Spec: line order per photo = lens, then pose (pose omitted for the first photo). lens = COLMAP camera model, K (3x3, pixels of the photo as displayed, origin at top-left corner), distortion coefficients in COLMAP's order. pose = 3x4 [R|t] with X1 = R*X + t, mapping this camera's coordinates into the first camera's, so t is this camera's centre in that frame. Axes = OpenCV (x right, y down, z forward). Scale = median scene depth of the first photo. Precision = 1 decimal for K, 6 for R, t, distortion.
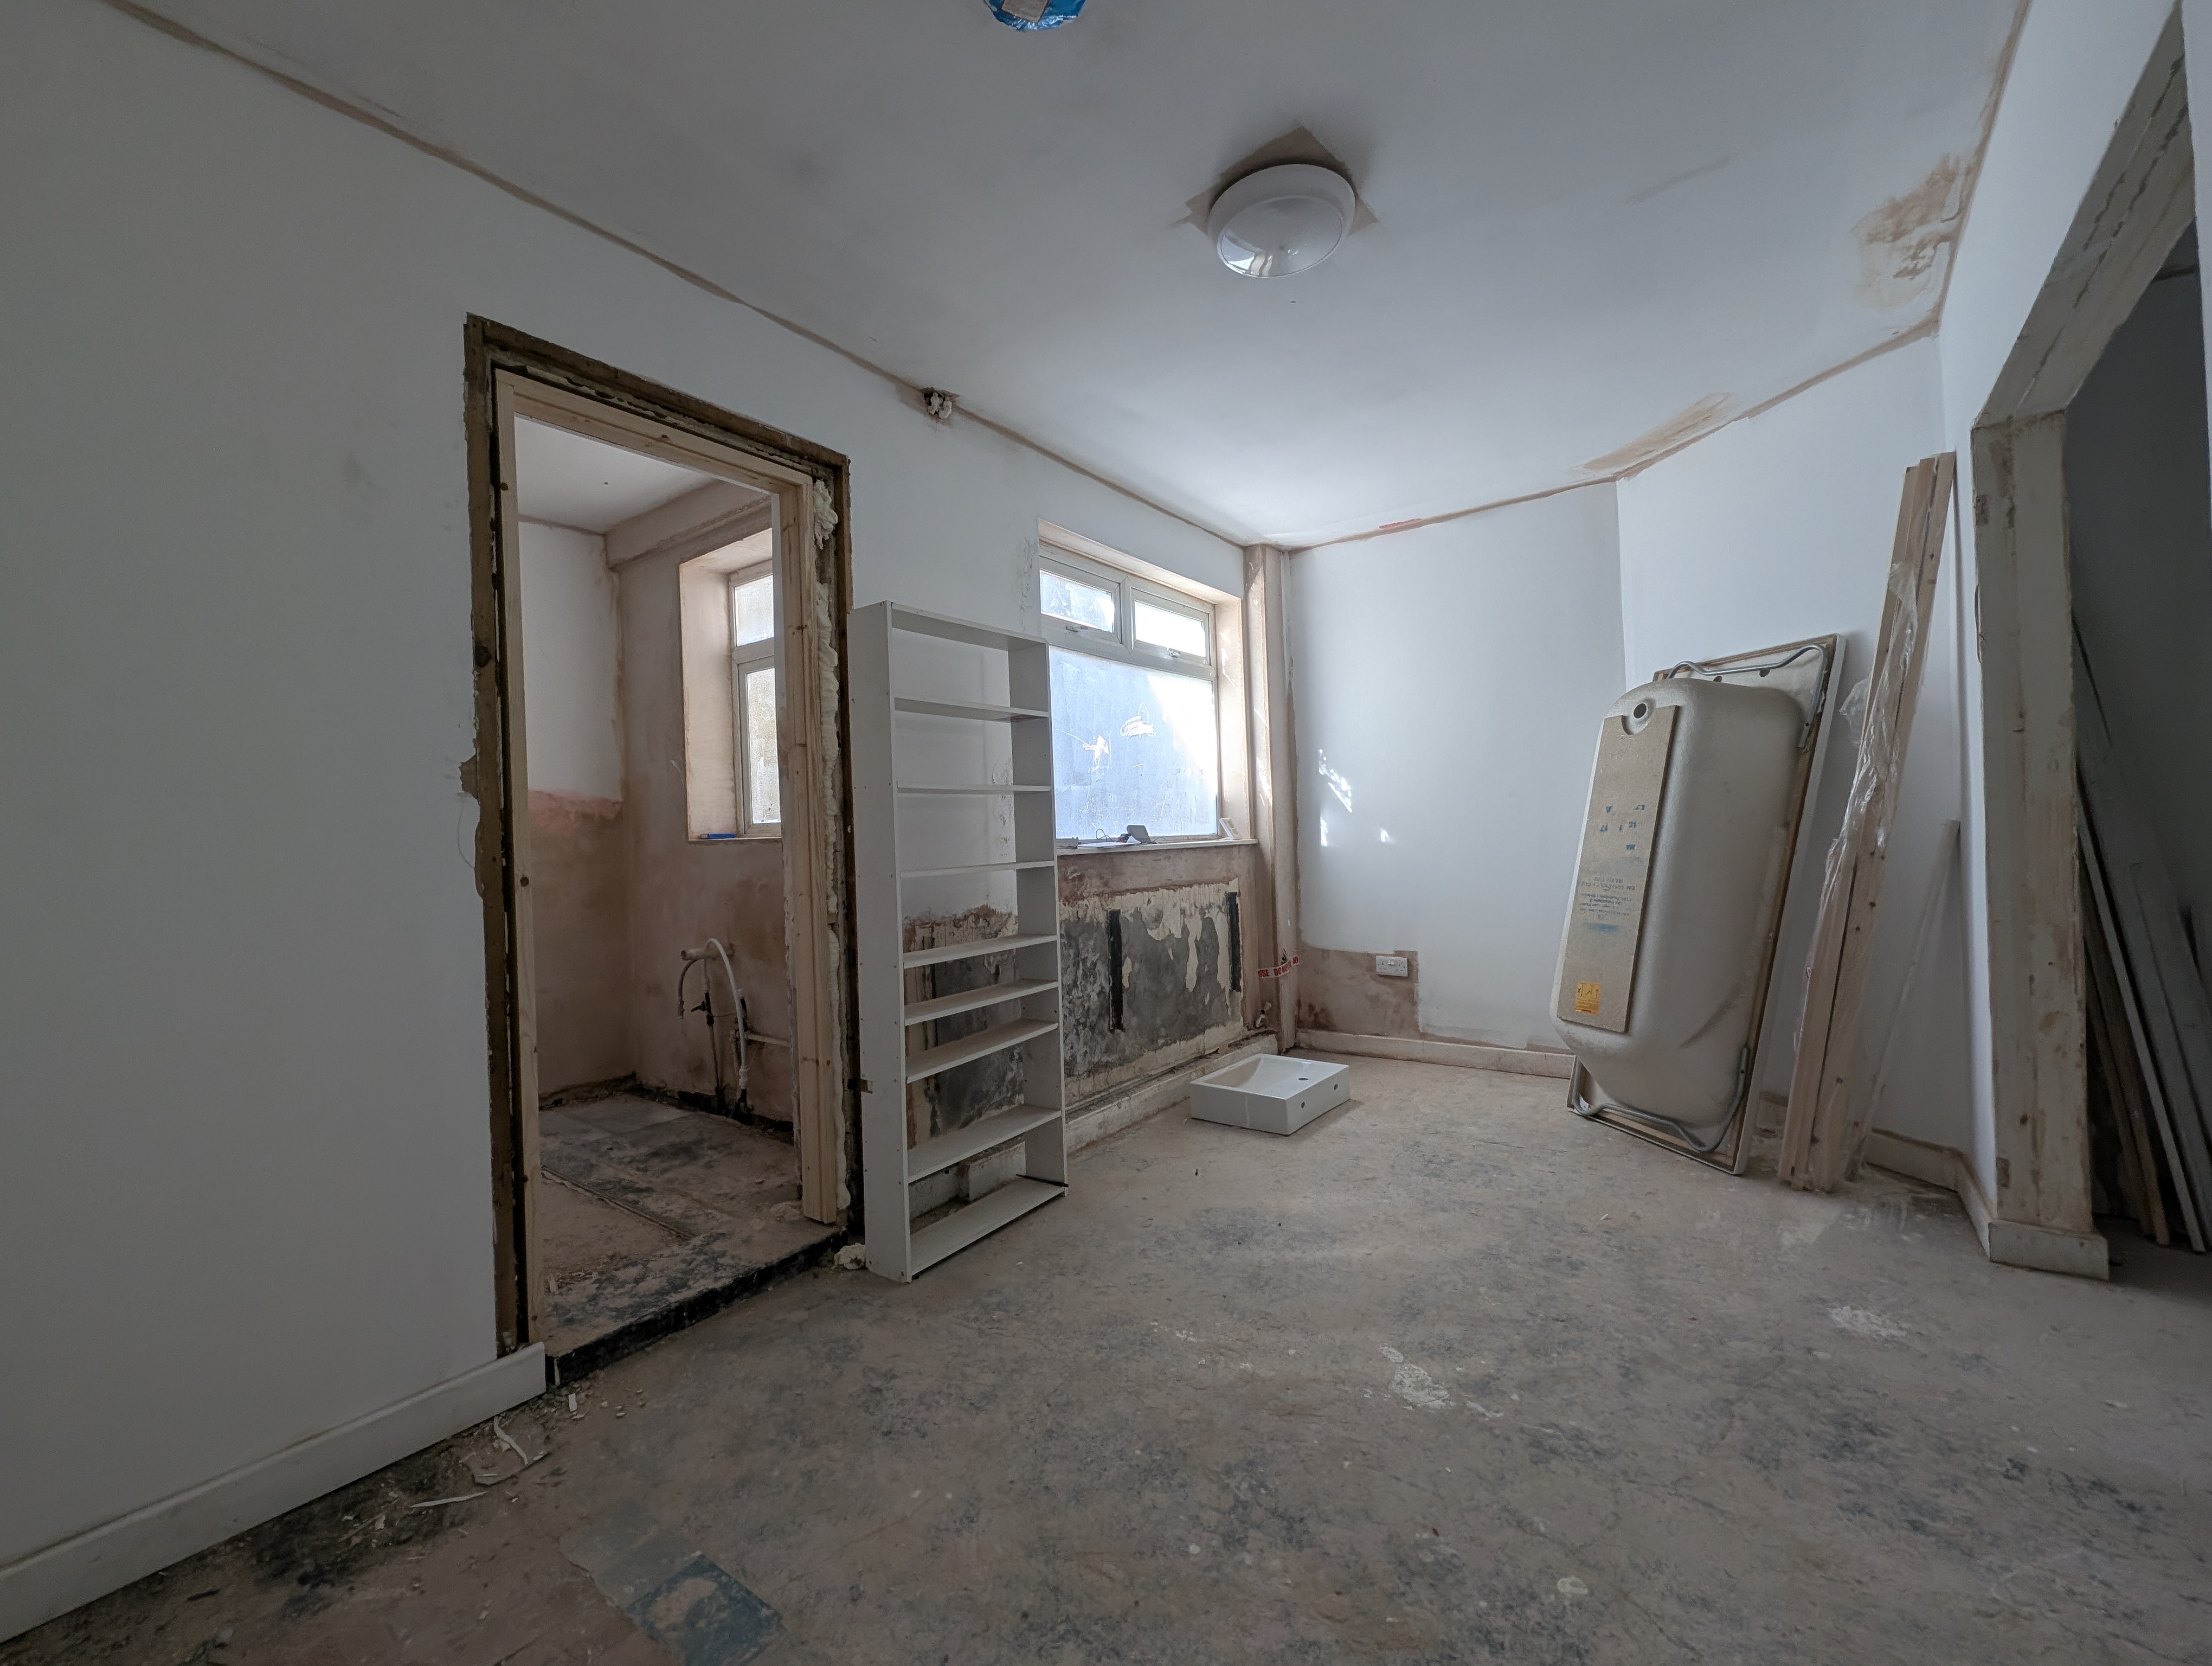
lens RADIAL K [[917.4, 0, 1109.9], [0, 917.4, 828.6], [0, 0, 1]] dist [0.001848, -0.000050]
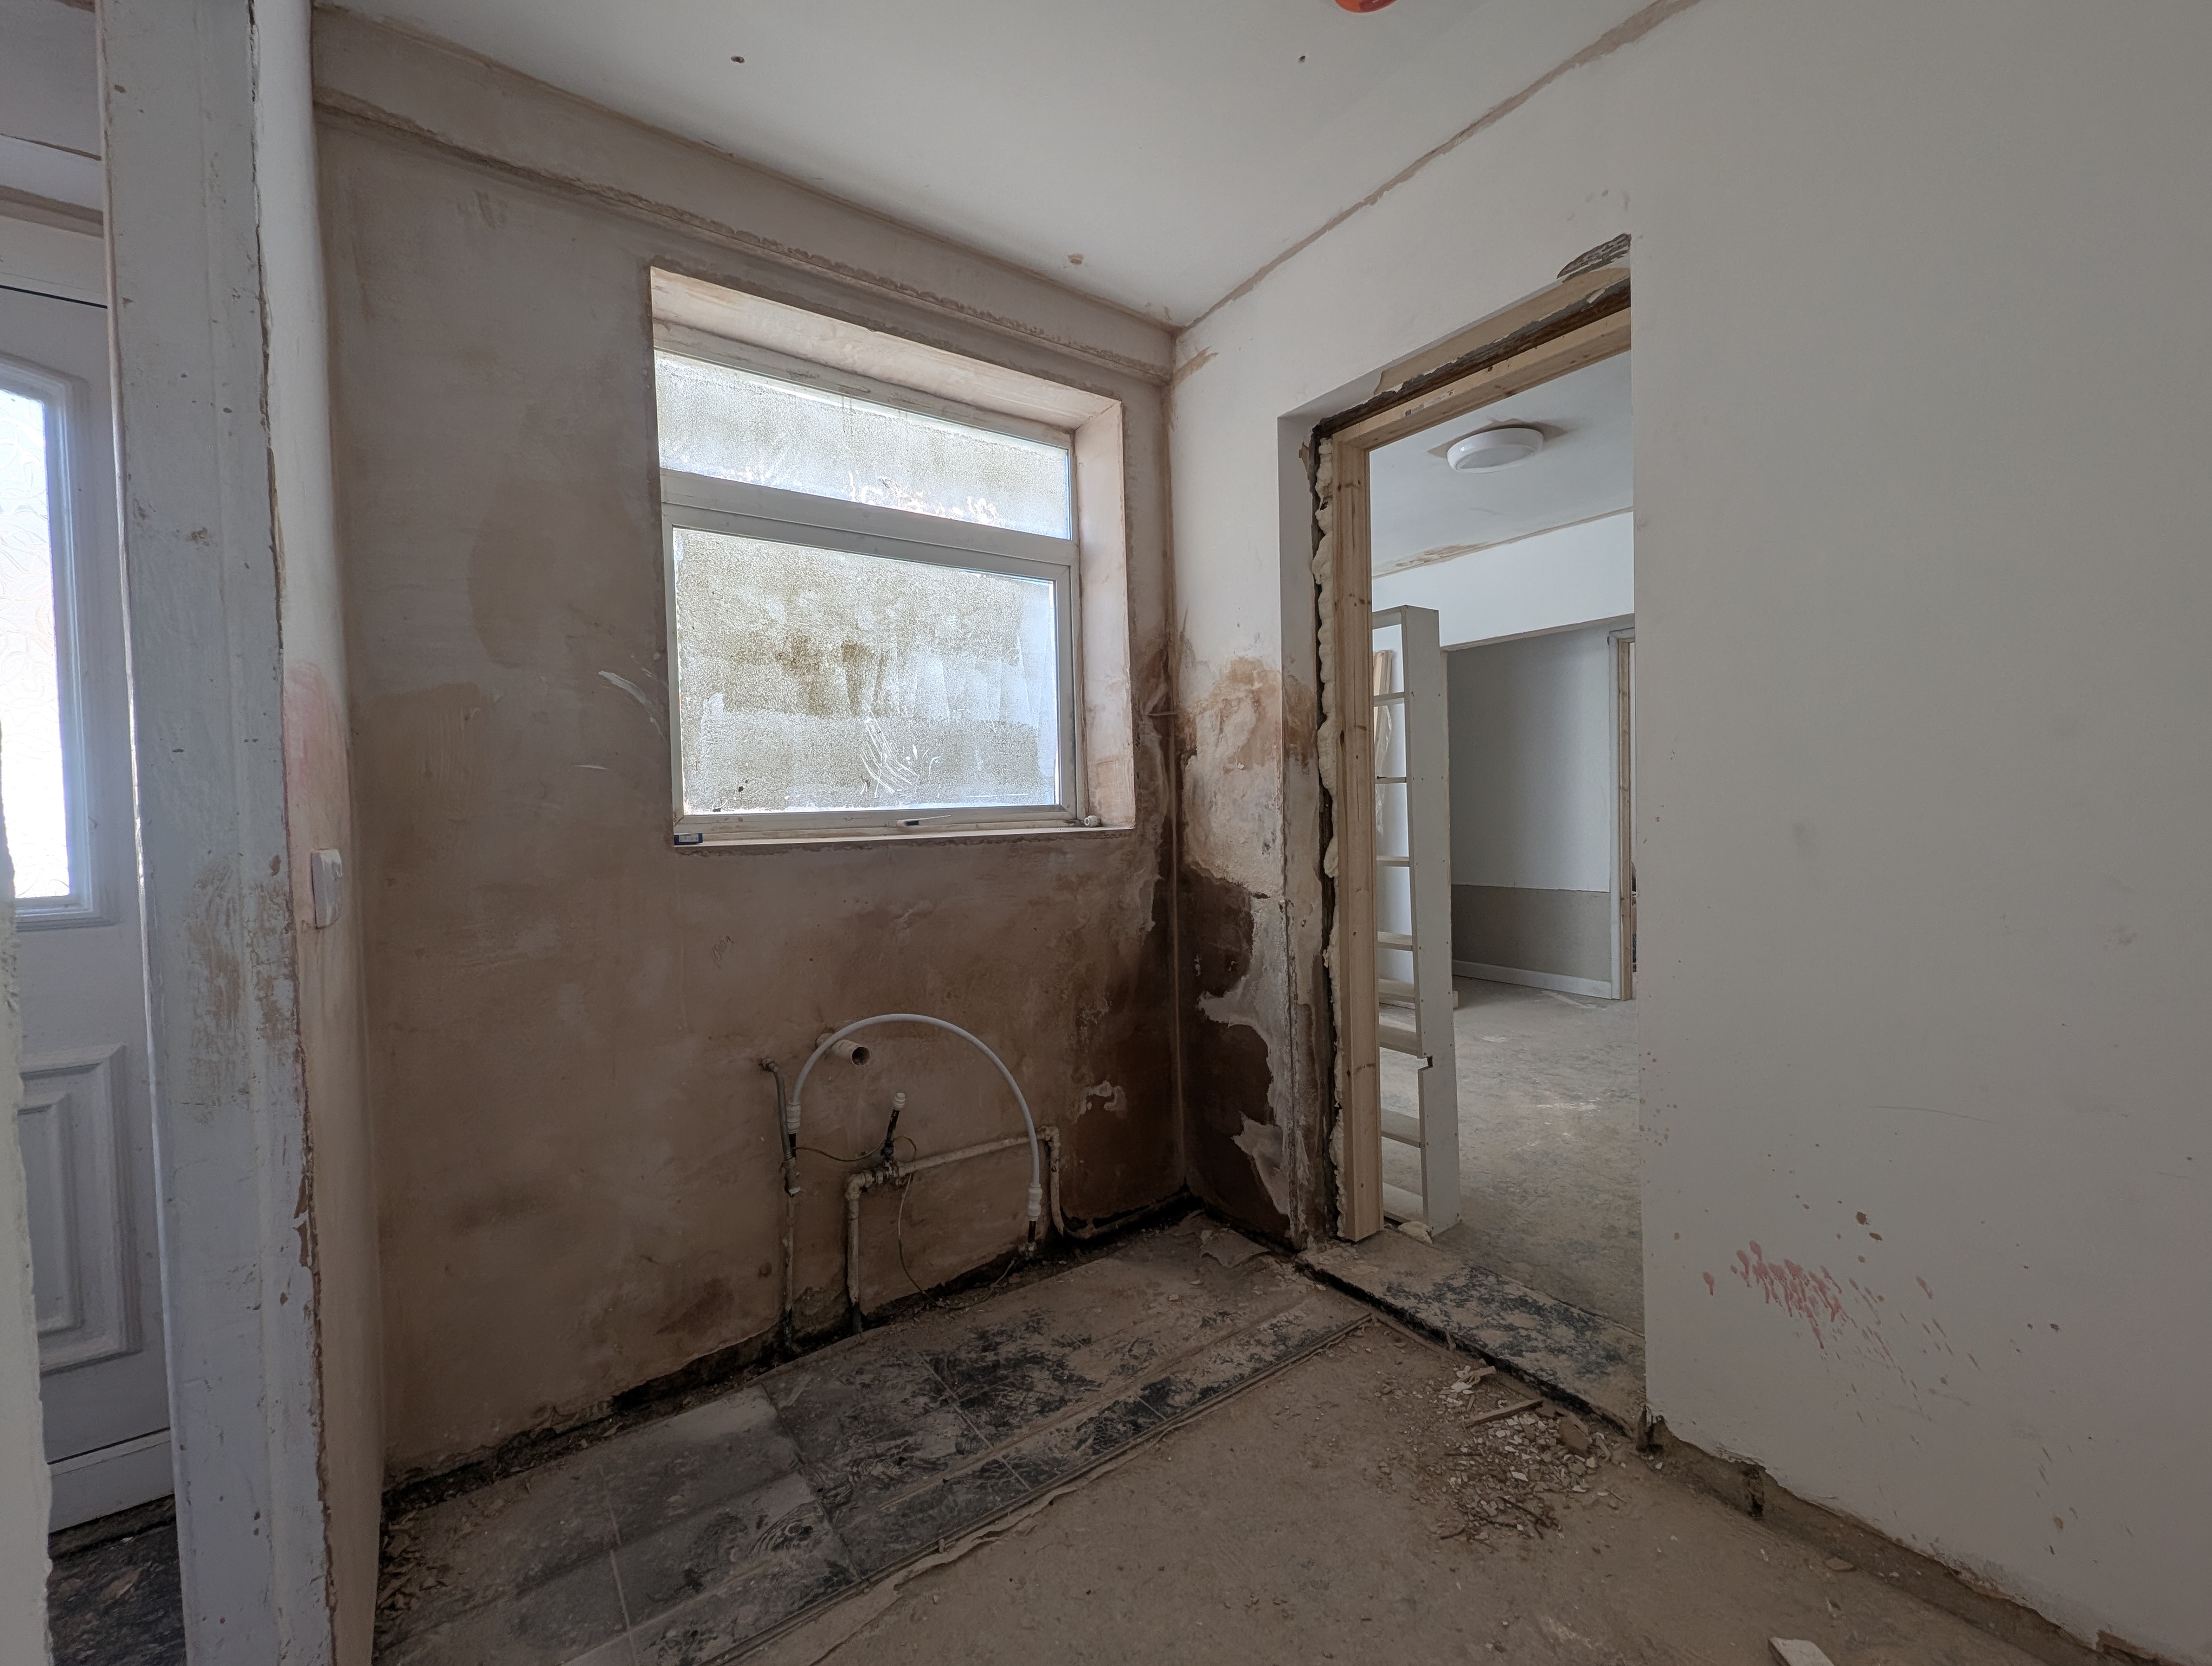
lens RADIAL K [[917.4, 0, 1103.5], [0, 917.4, 837.6], [0, 0, 1]] dist [0.001848, -0.000050]
pose [[0.299351, -0.006077, 0.954124, -1.704192], [0.012884, 0.999914, 0.002326, 0.019559], [-0.954056, 0.011597, 0.299403, 1.284321]]
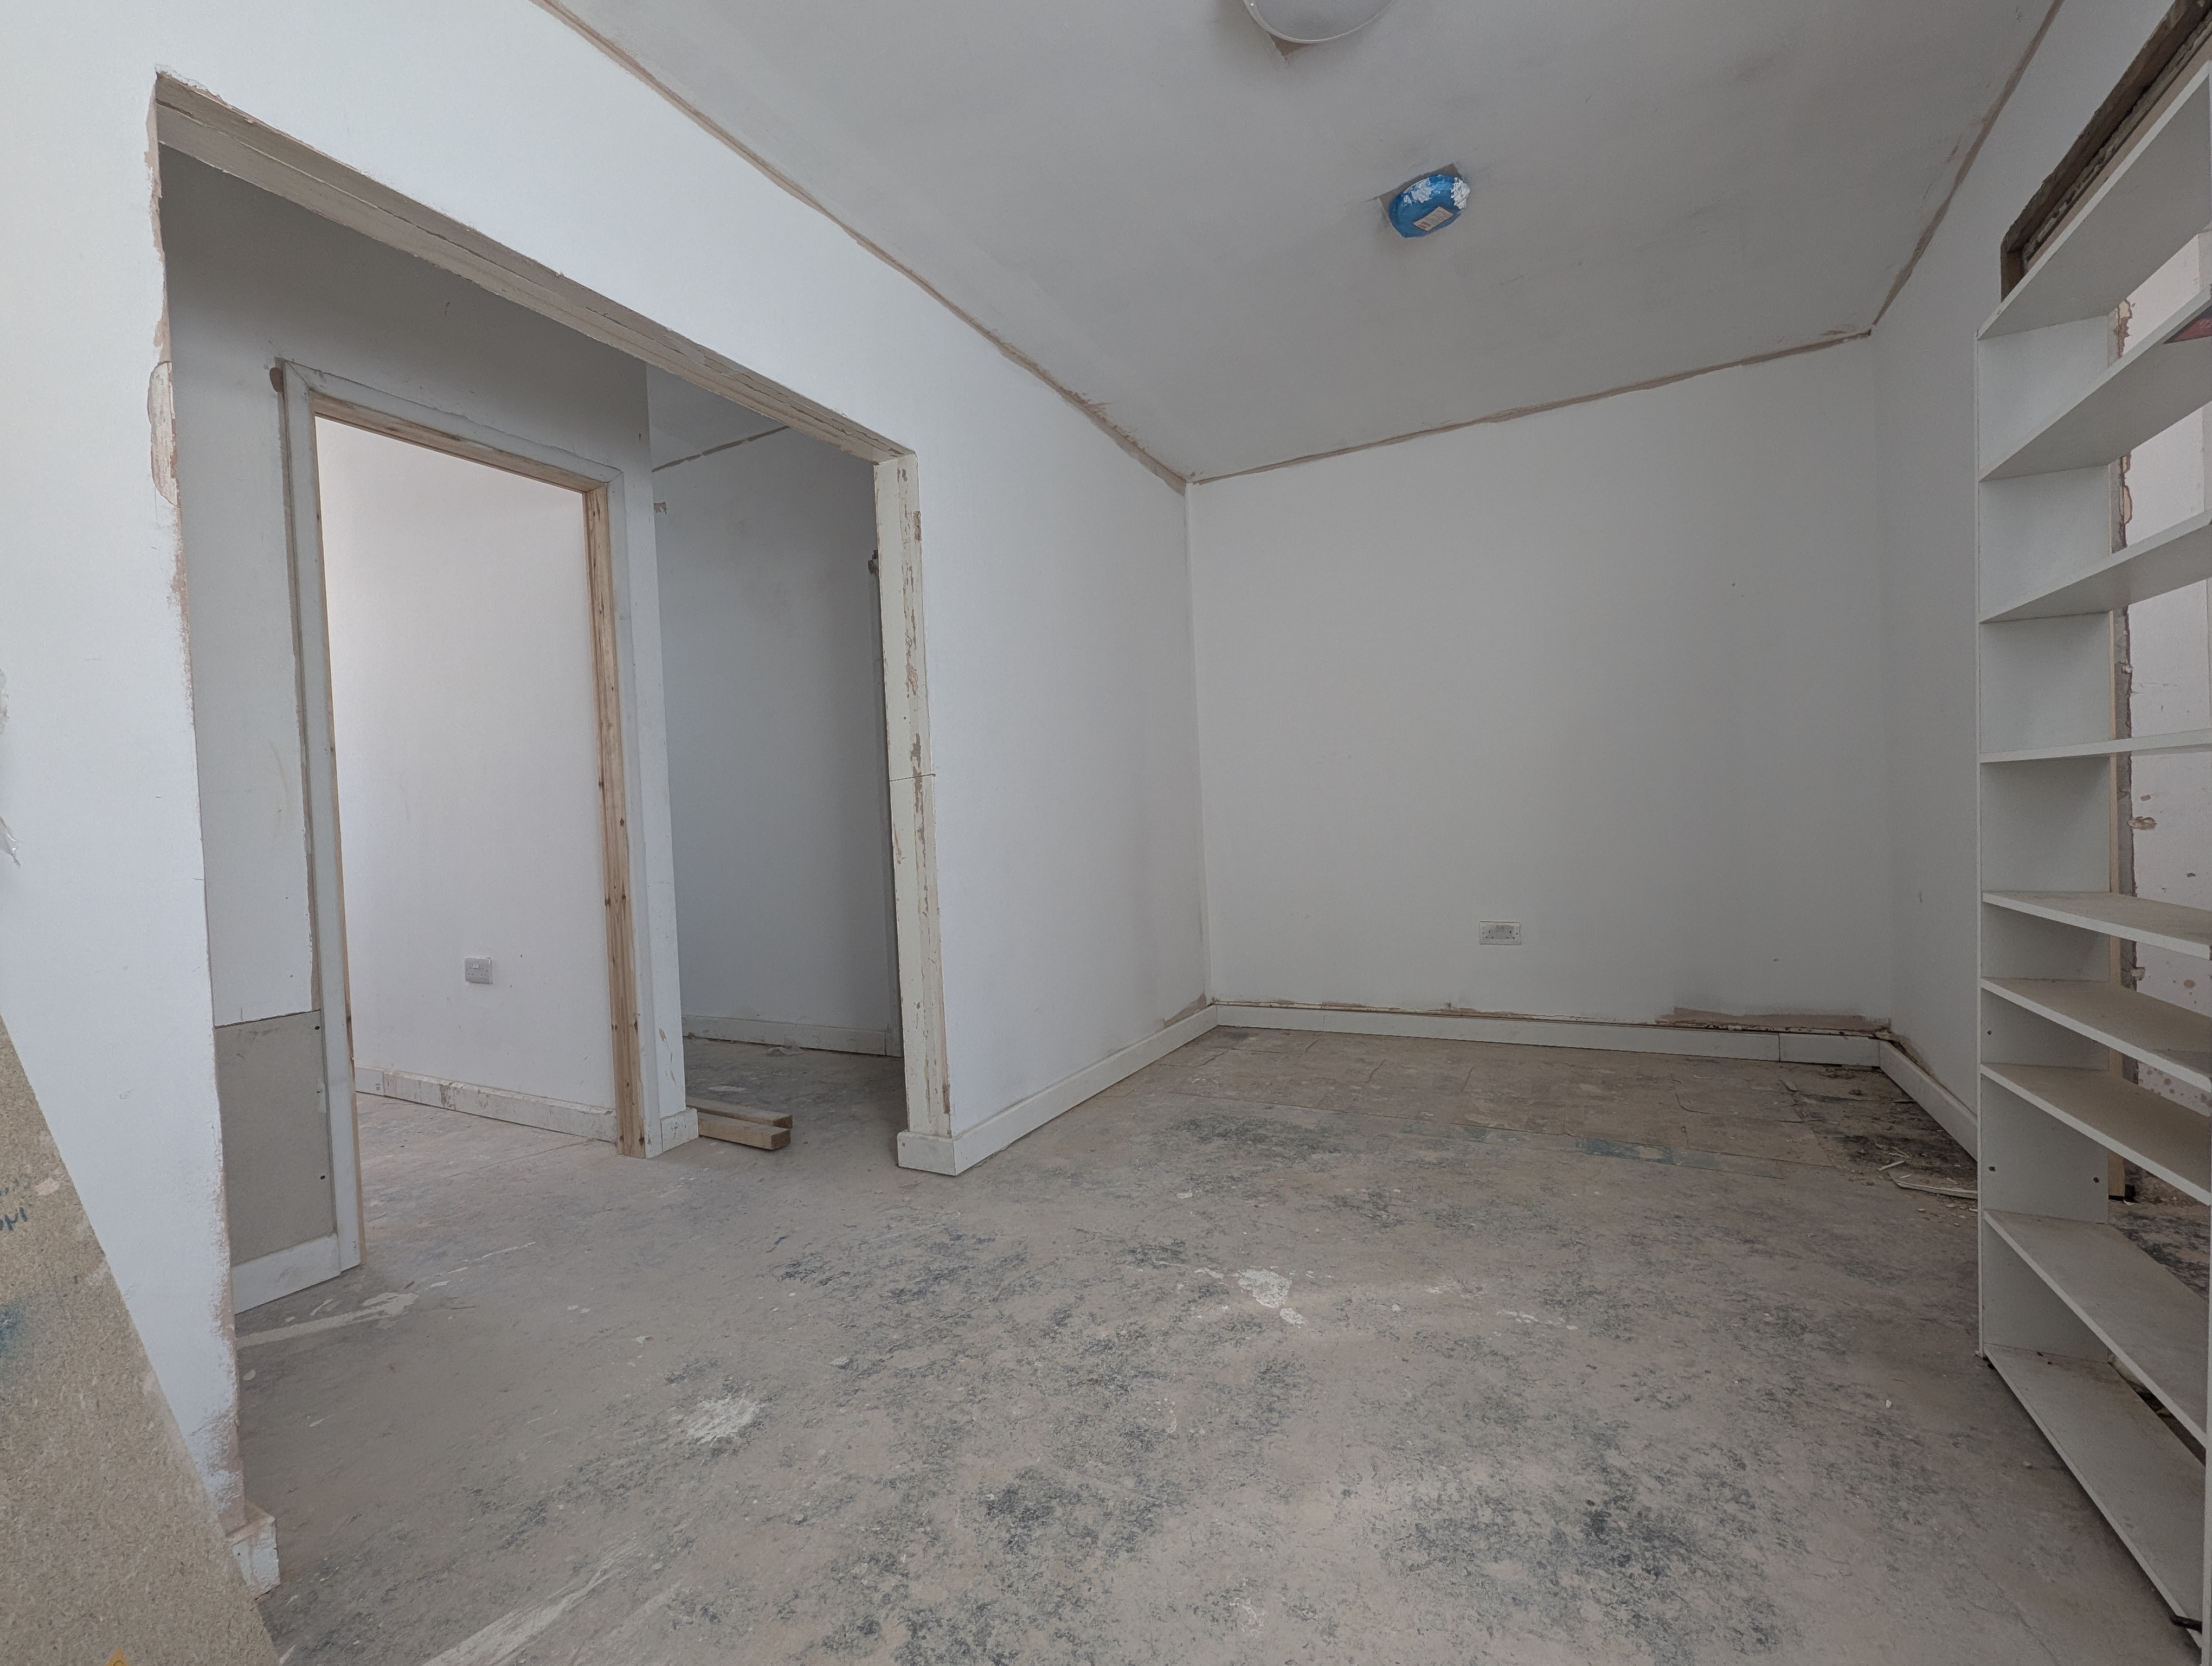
lens RADIAL K [[917.4, 0, 1107.9], [0, 917.4, 836.2], [0, 0, 1]] dist [0.001848, -0.000050]
pose [[-0.986165, 0.081879, -0.144136, 0.585849], [0.079377, 0.996579, 0.023030, 0.050332], [0.145529, 0.011270, -0.989290, 1.887958]]
